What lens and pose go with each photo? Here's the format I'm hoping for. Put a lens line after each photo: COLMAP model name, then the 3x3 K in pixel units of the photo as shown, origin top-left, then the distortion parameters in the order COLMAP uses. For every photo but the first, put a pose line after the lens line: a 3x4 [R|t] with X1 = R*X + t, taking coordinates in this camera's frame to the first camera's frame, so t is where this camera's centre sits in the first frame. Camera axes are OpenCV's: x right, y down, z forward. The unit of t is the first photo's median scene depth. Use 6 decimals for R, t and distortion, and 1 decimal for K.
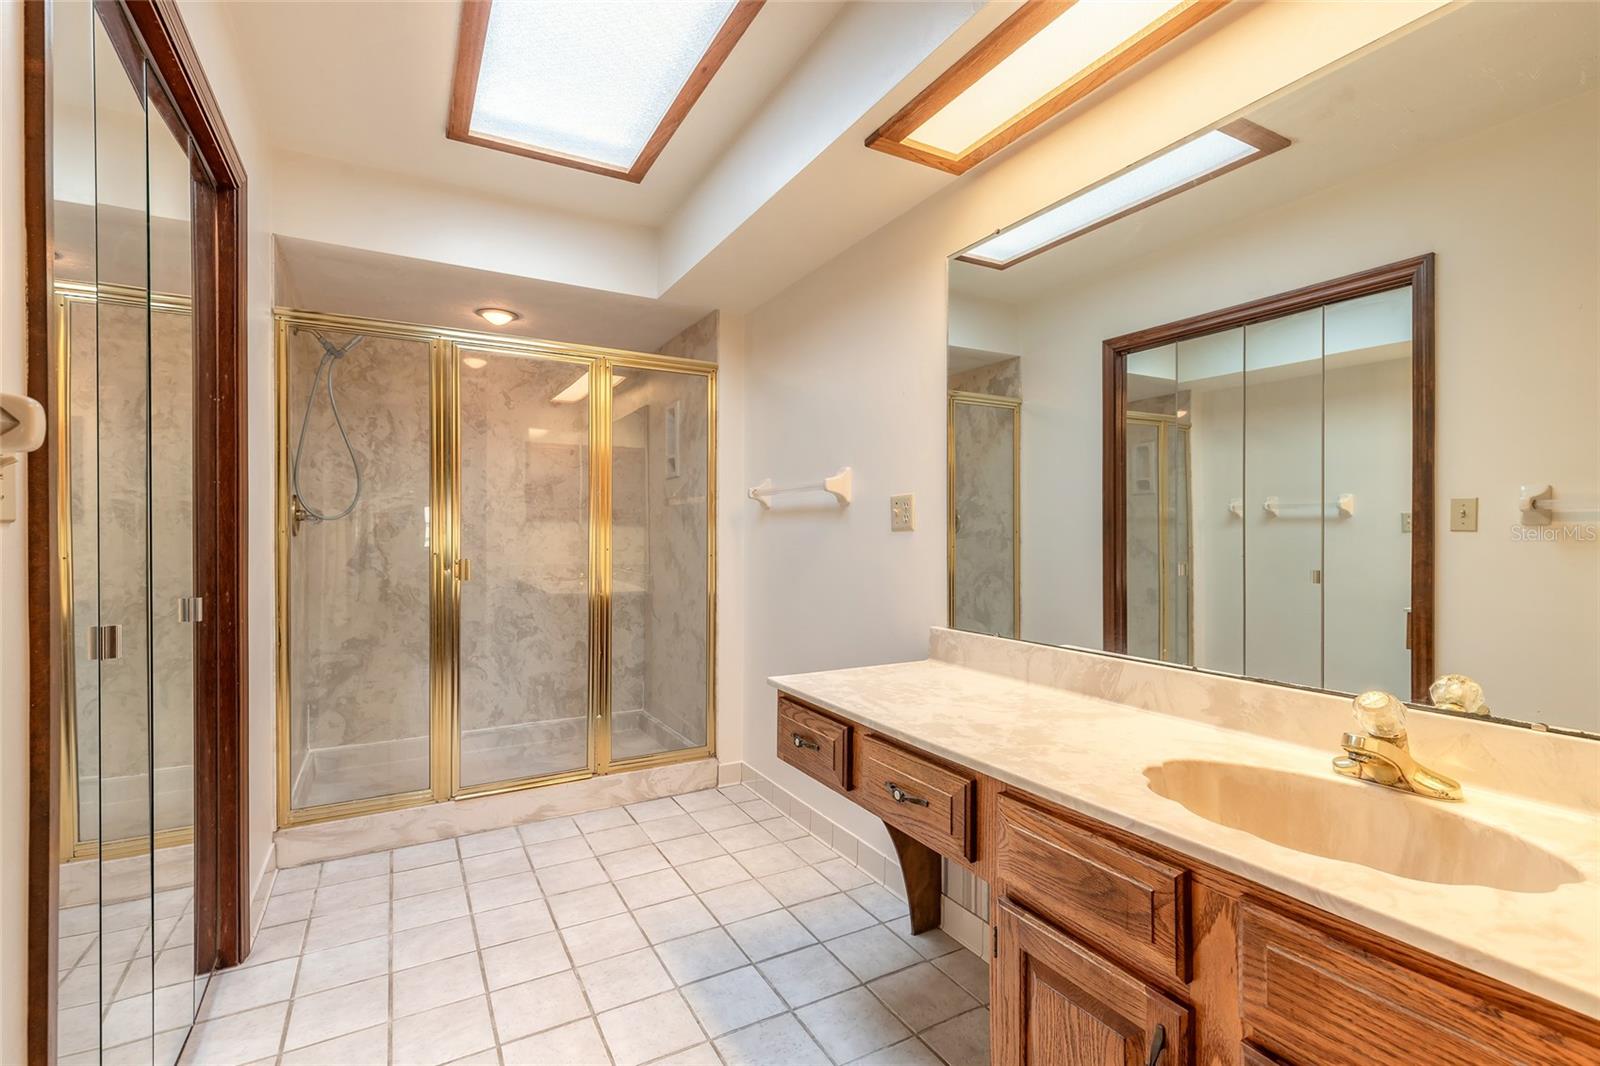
lens RADIAL K [[719.7, 0, 798.1], [0, 719.7, 536.1], [0, 0, 1]] dist [0.009405, -0.001718]
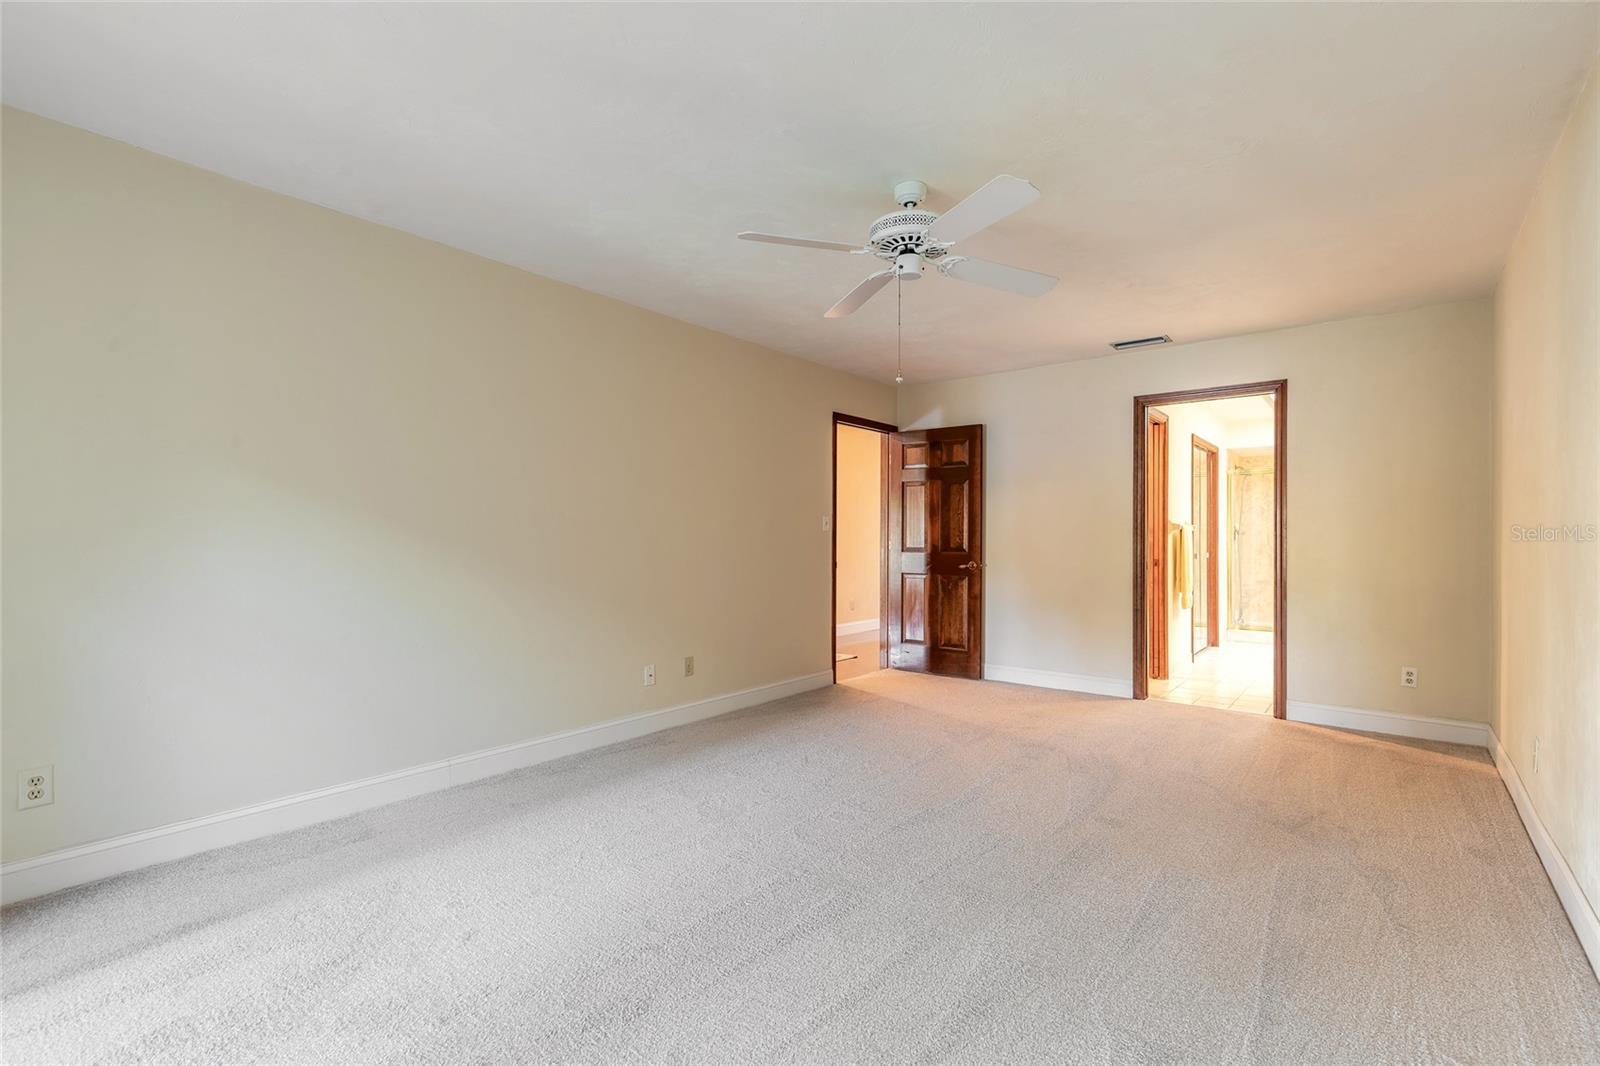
lens RADIAL K [[719.7, 0, 797.4], [0, 719.7, 527.7], [0, 0, 1]] dist [0.009405, -0.001718]
pose [[0.367033, -0.007650, -0.930177, 1.475413], [-0.009718, 0.999880, -0.012058, 0.004935], [0.930157, 0.013465, 0.366914, -1.849760]]
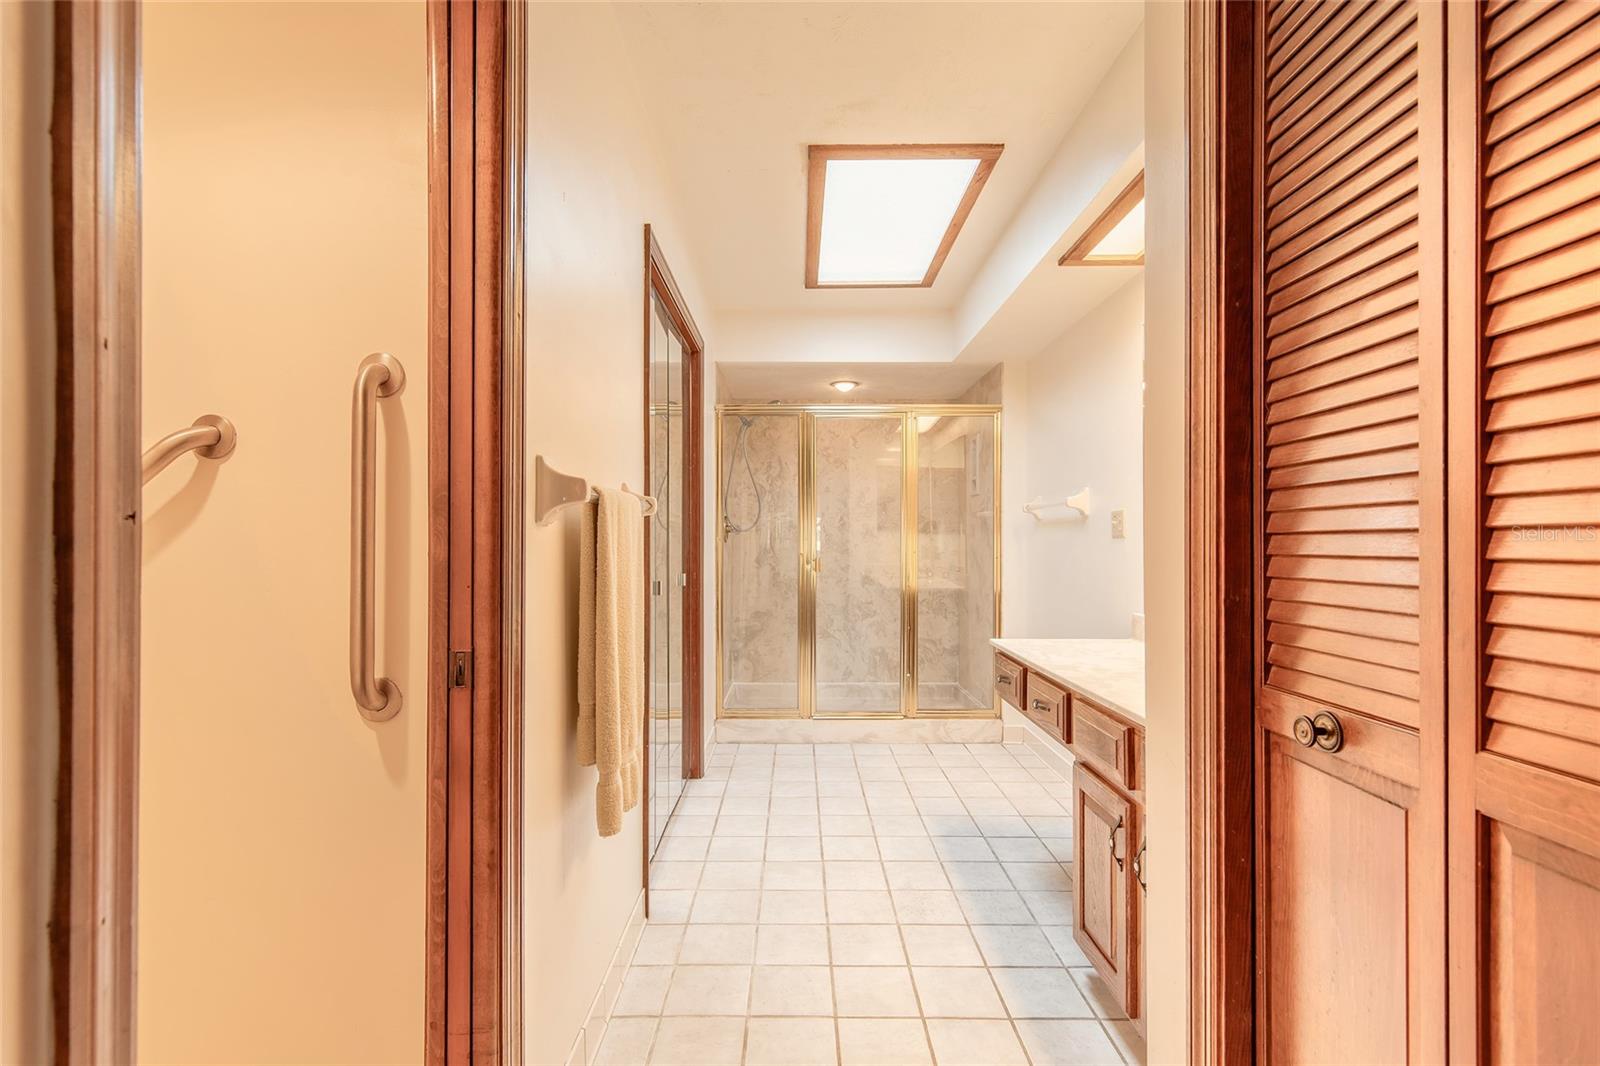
lens RADIAL K [[719.7, 0, 798.7], [0, 719.7, 535.2], [0, 0, 1]] dist [0.009405, -0.001718]
pose [[0.872979, -0.003749, -0.487744, 0.227792], [-0.001576, 0.999944, -0.010507, 0.001315], [0.487756, 0.009941, 0.872924, -0.319963]]
